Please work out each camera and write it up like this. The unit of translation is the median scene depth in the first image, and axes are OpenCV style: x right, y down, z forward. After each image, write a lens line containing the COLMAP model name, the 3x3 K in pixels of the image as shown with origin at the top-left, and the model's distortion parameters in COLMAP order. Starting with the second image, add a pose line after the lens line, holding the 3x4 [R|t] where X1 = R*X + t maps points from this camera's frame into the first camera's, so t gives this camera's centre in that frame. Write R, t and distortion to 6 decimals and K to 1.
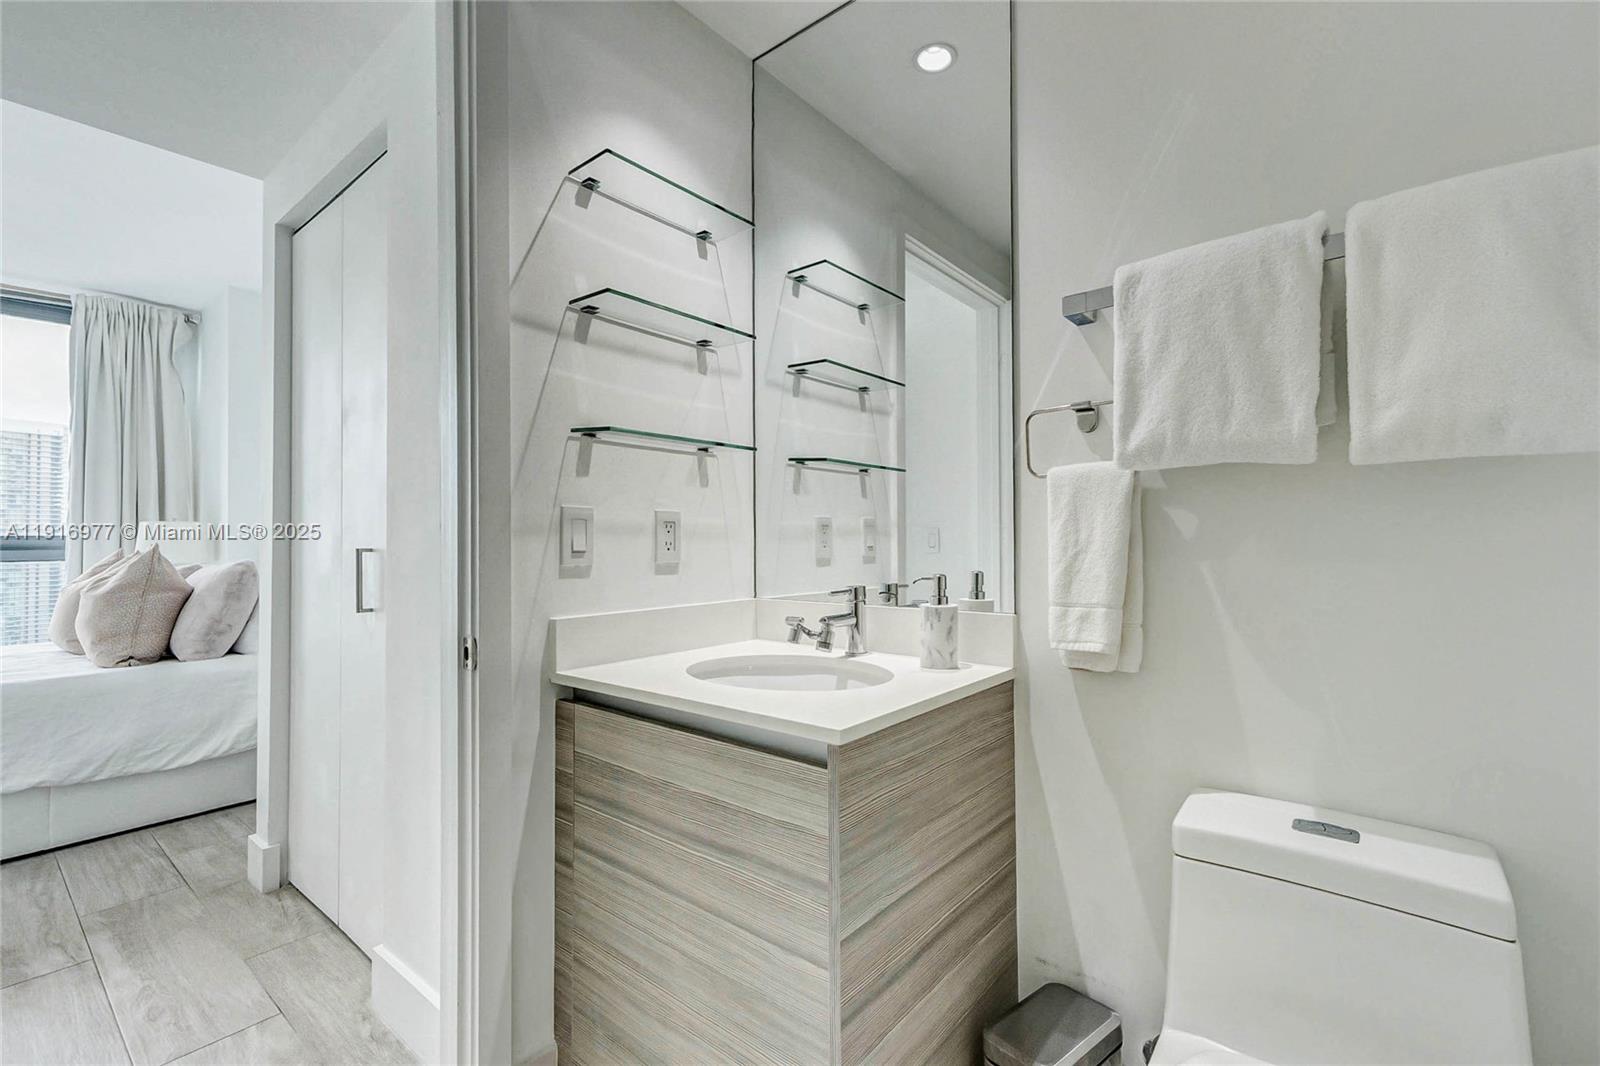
lens RADIAL K [[693.9, 0, 804.3], [0, 693.9, 531.9], [0, 0, 1]] dist [0.002041, 0.000176]
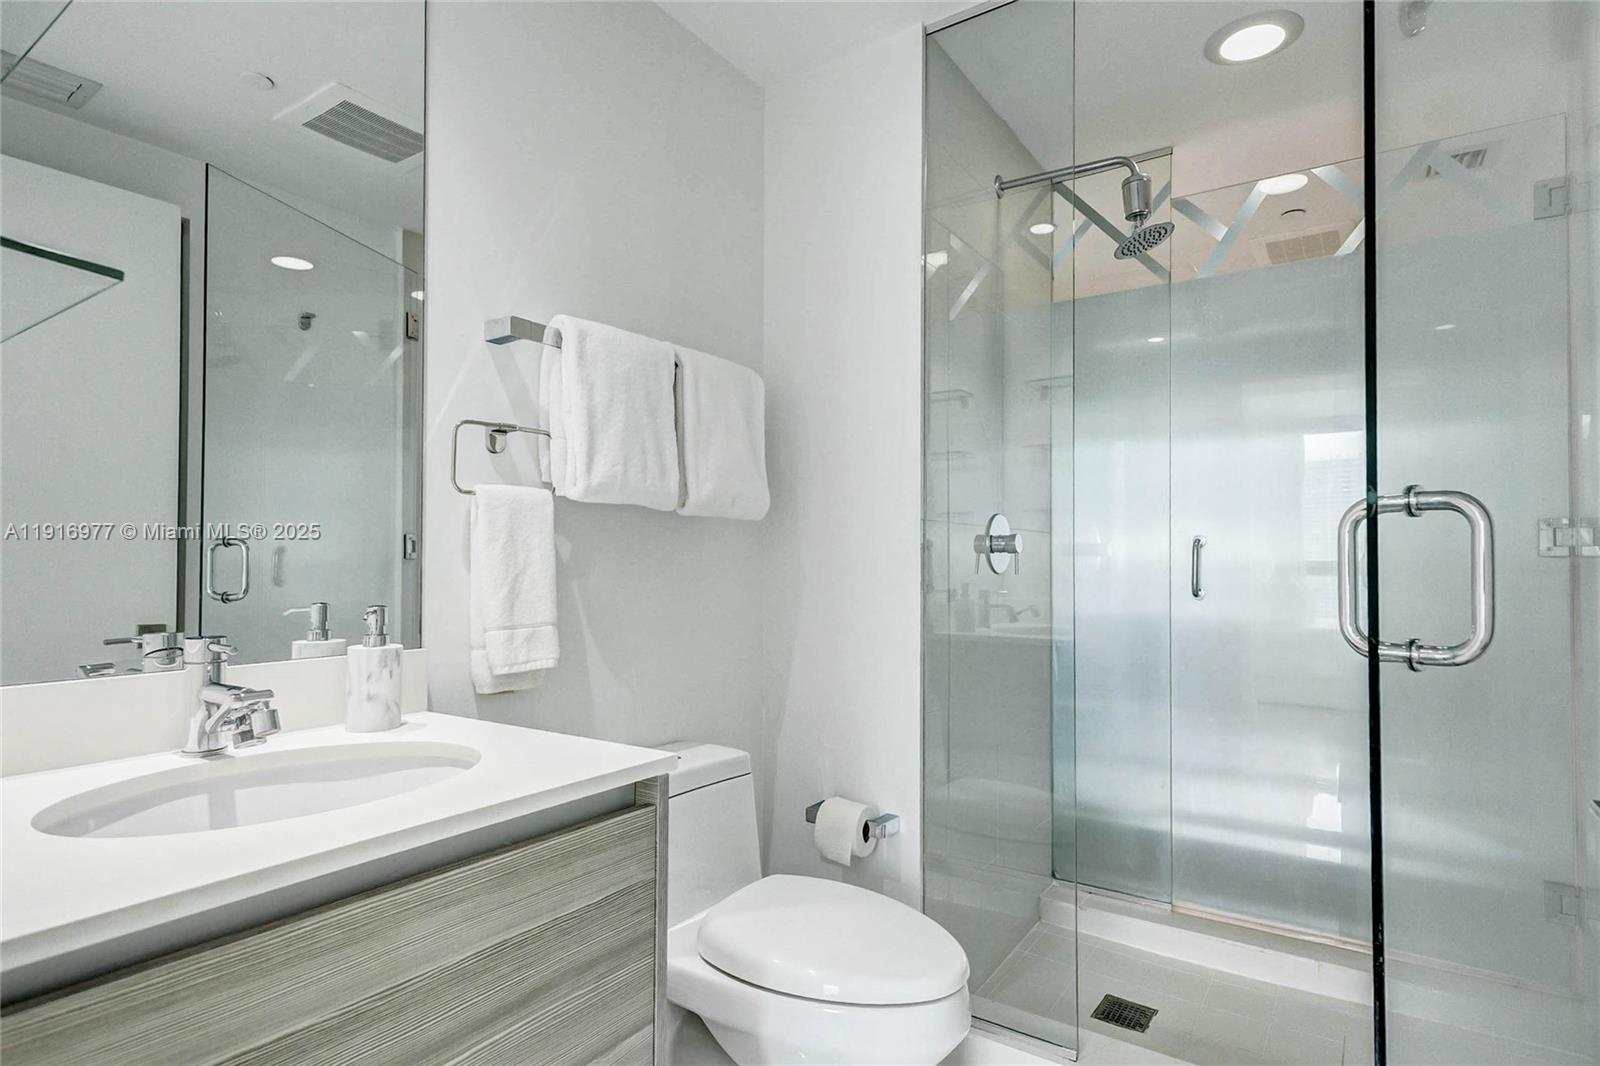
lens RADIAL K [[840.7, 0, 803.2], [0, 840.7, 543.8], [0, 0, 1]] dist [-0.005760, -0.000872]
pose [[-0.087372, 0.027476, 0.995797, -0.913287], [-0.013141, 0.999501, -0.028731, 0.015711], [-0.996089, -0.015596, -0.086967, 0.736269]]
